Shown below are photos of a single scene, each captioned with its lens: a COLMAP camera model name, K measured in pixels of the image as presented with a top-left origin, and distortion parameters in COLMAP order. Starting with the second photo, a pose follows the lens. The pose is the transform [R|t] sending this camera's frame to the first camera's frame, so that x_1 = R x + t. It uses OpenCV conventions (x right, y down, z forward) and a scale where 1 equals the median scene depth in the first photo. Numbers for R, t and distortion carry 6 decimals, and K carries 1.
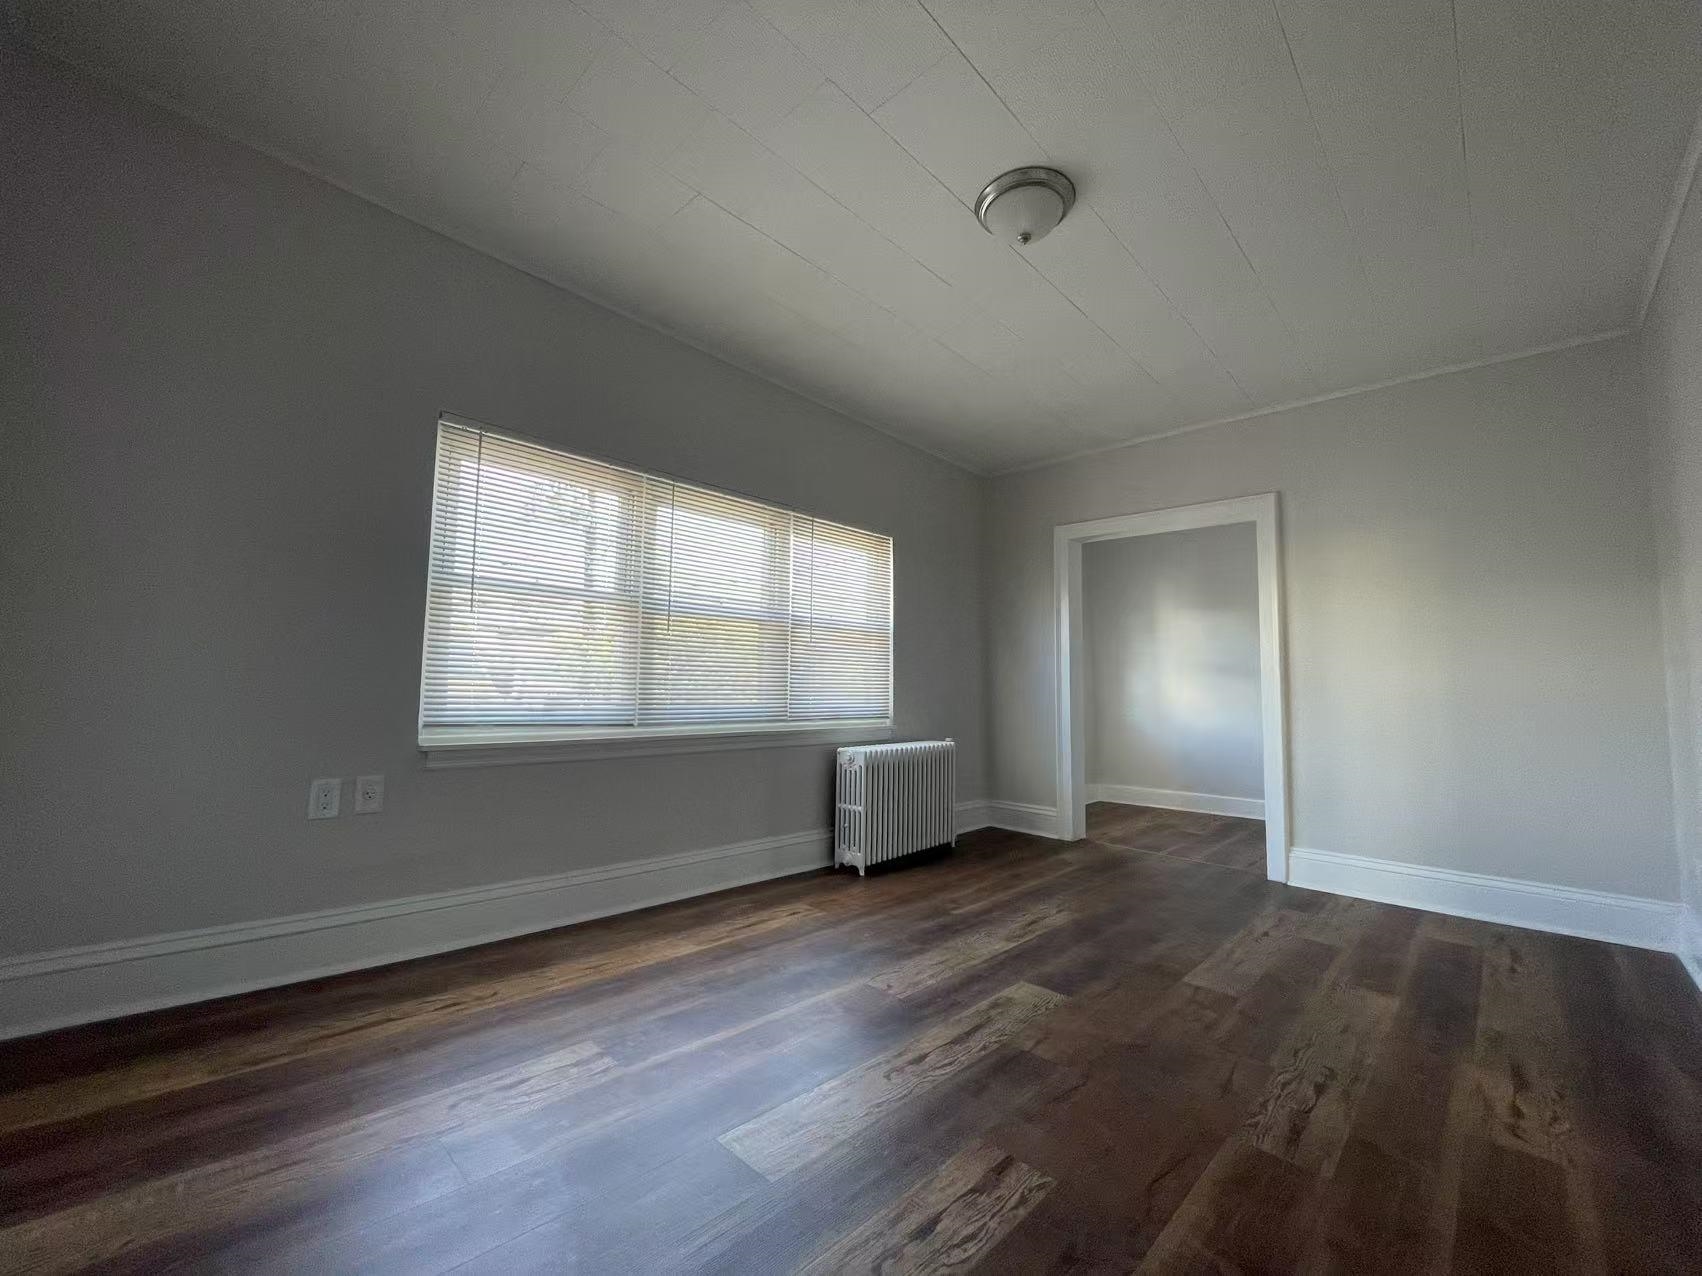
lens RADIAL K [[686.9, 0, 849.7], [0, 686.9, 640.8], [0, 0, 1]] dist [0.000298, -0.000053]
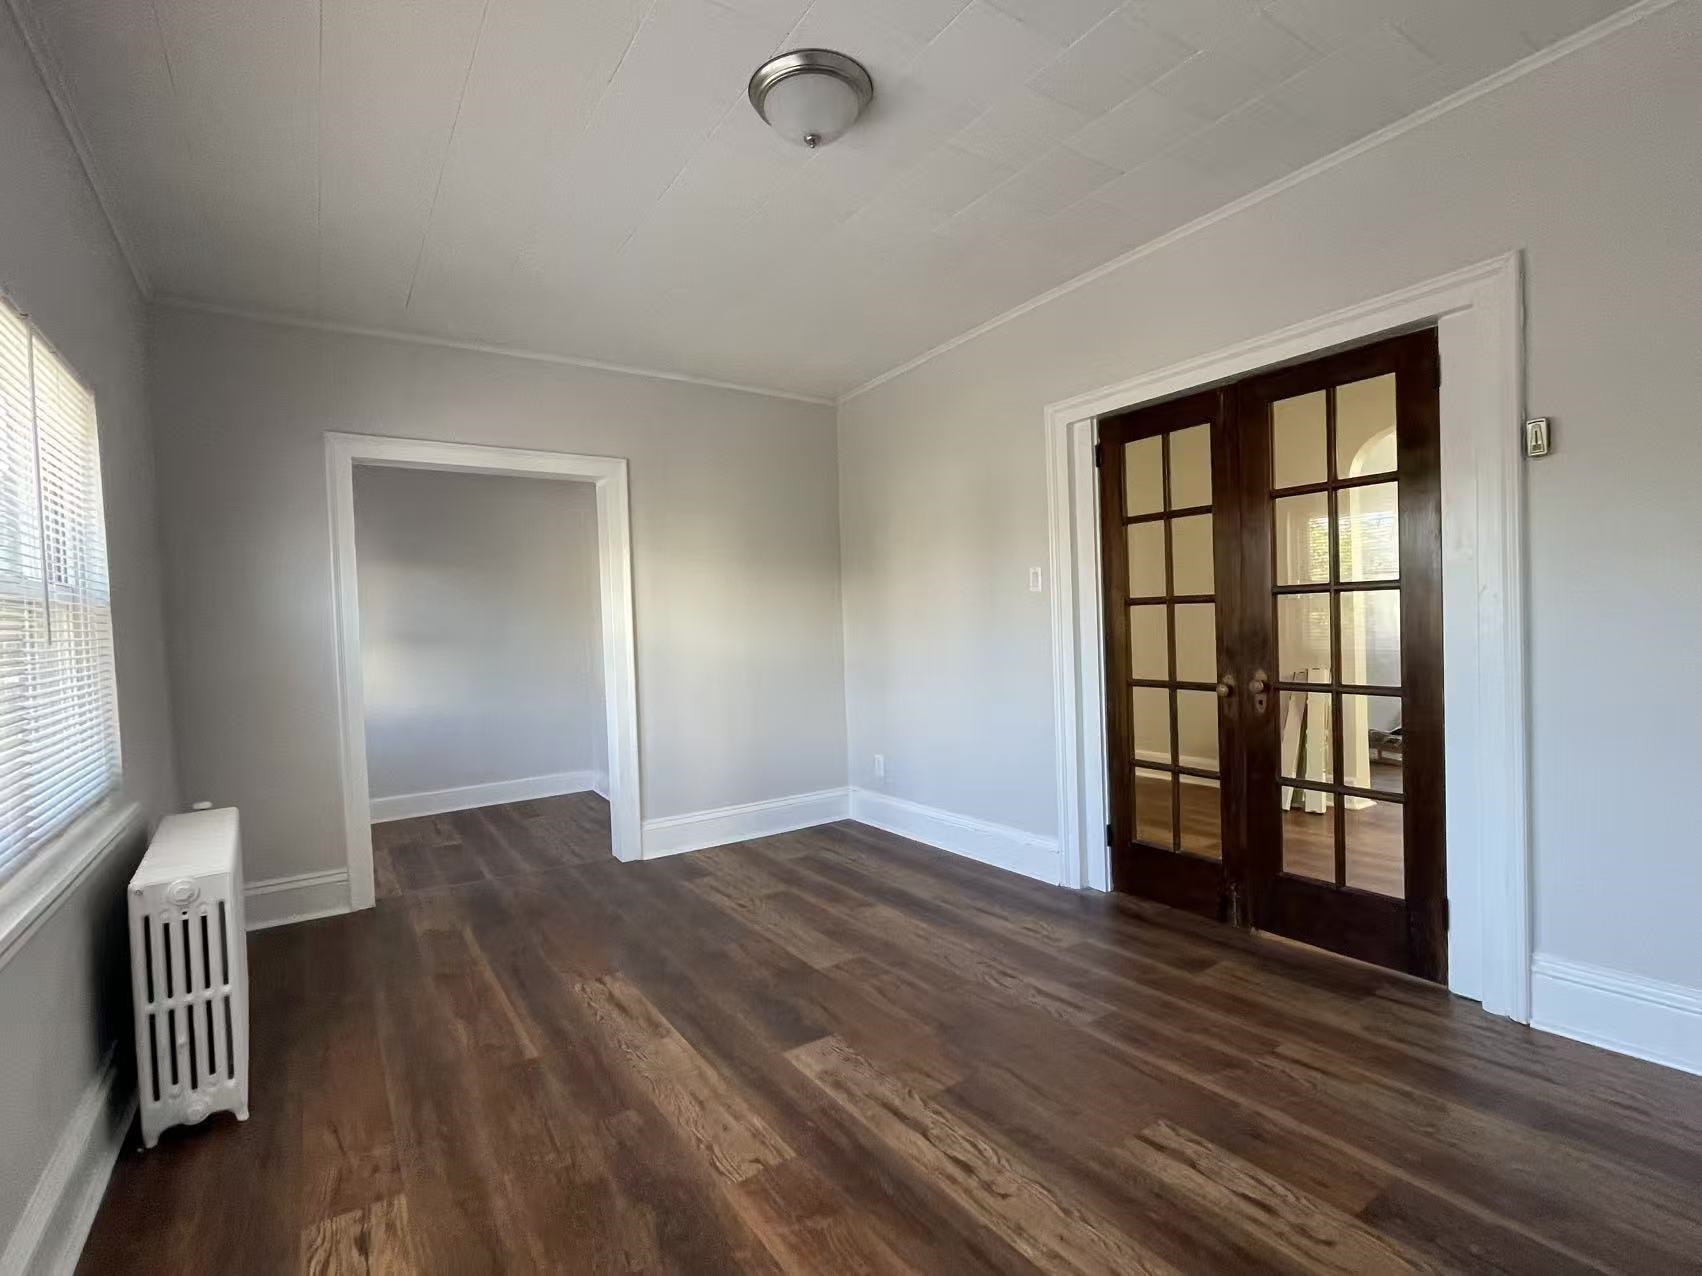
lens RADIAL K [[803.9, 0, 851.0], [0, 803.9, 638.0], [0, 0, 1]] dist [-0.000607, 0.000300]
pose [[0.214618, -0.049001, 0.975468, -0.624630], [-0.031906, 0.997856, 0.057146, -0.066783], [-0.976177, -0.043388, 0.212594, 0.686379]]
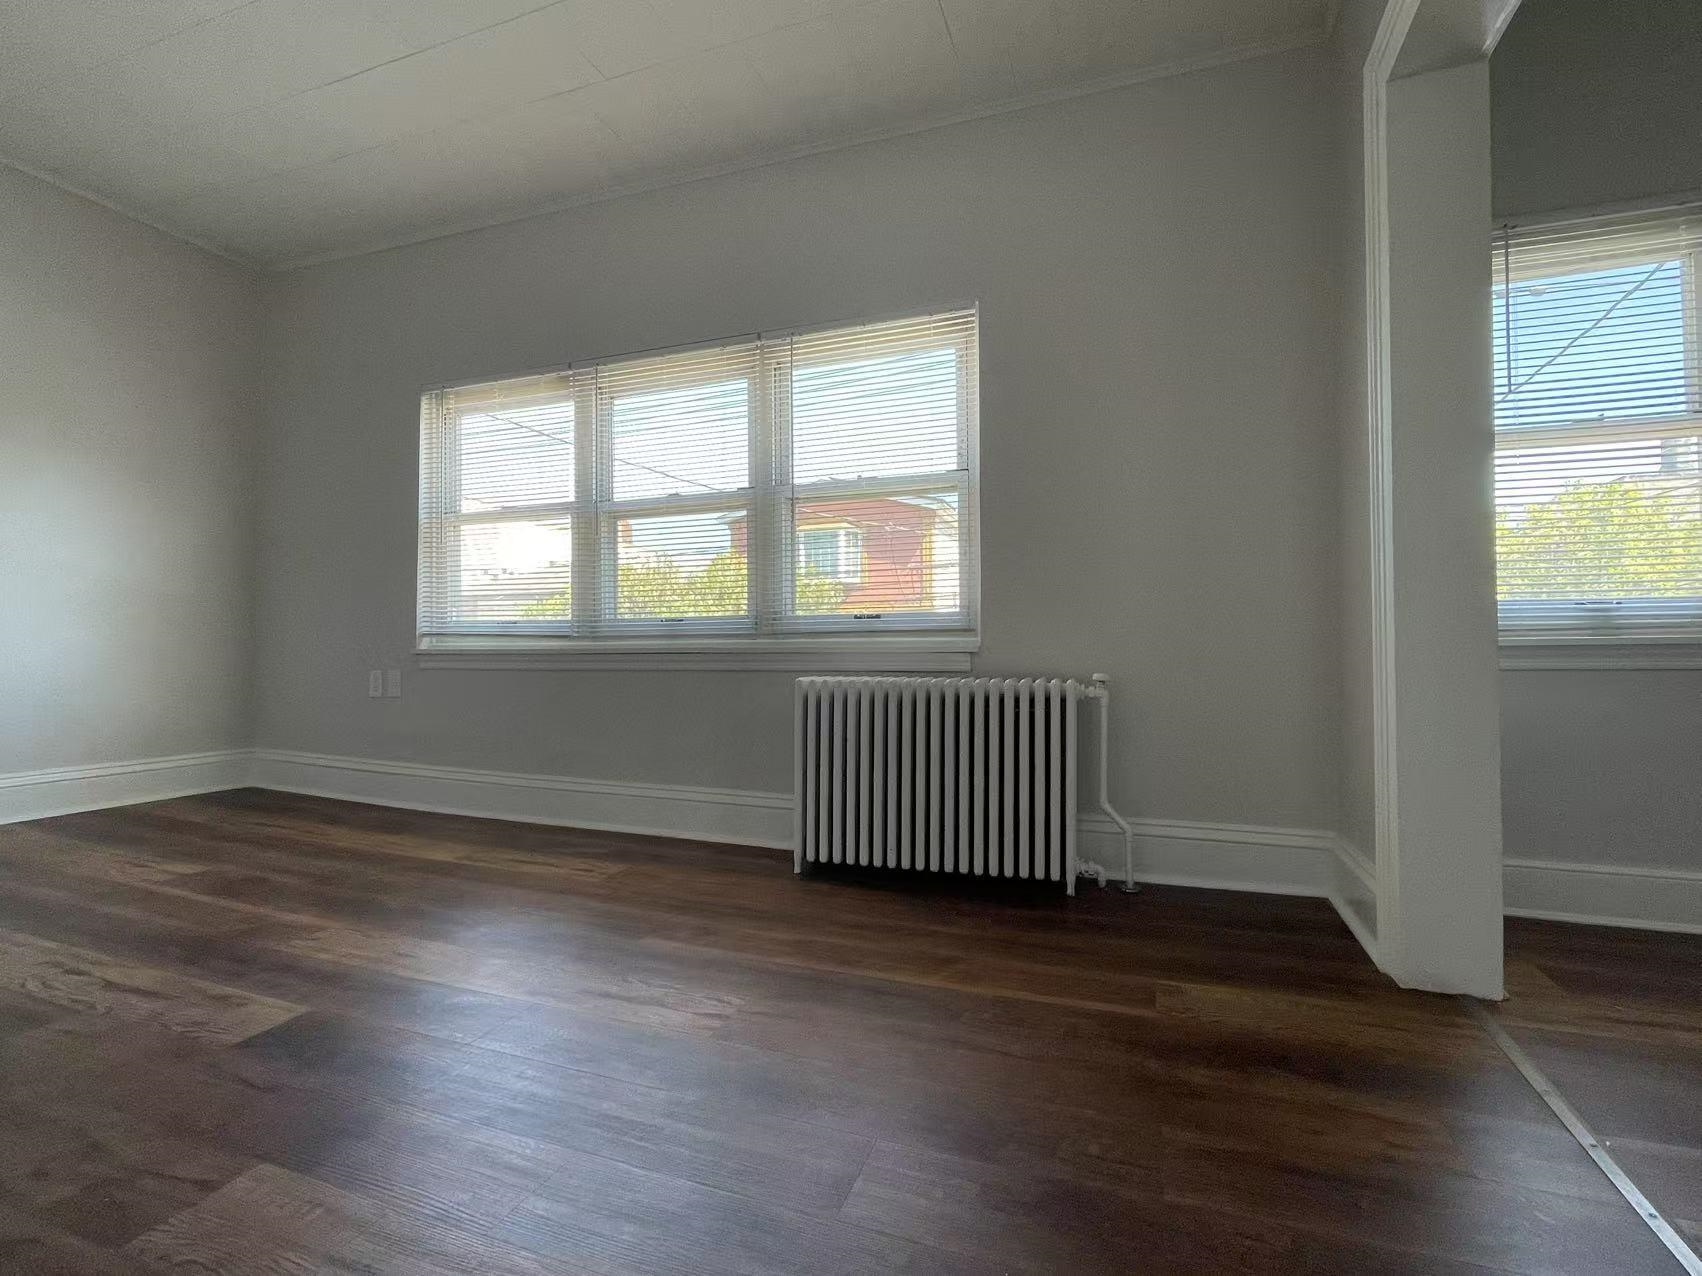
lens RADIAL K [[801.0, 0, 844.6], [0, 801.0, 629.5], [0, 0, 1]] dist [0.000368, 0.000568]
pose [[0.390742, -0.036549, -0.919775, 1.057667], [0.078971, 0.996859, -0.006063, 0.180734], [0.917107, -0.070266, 0.392400, 1.110351]]
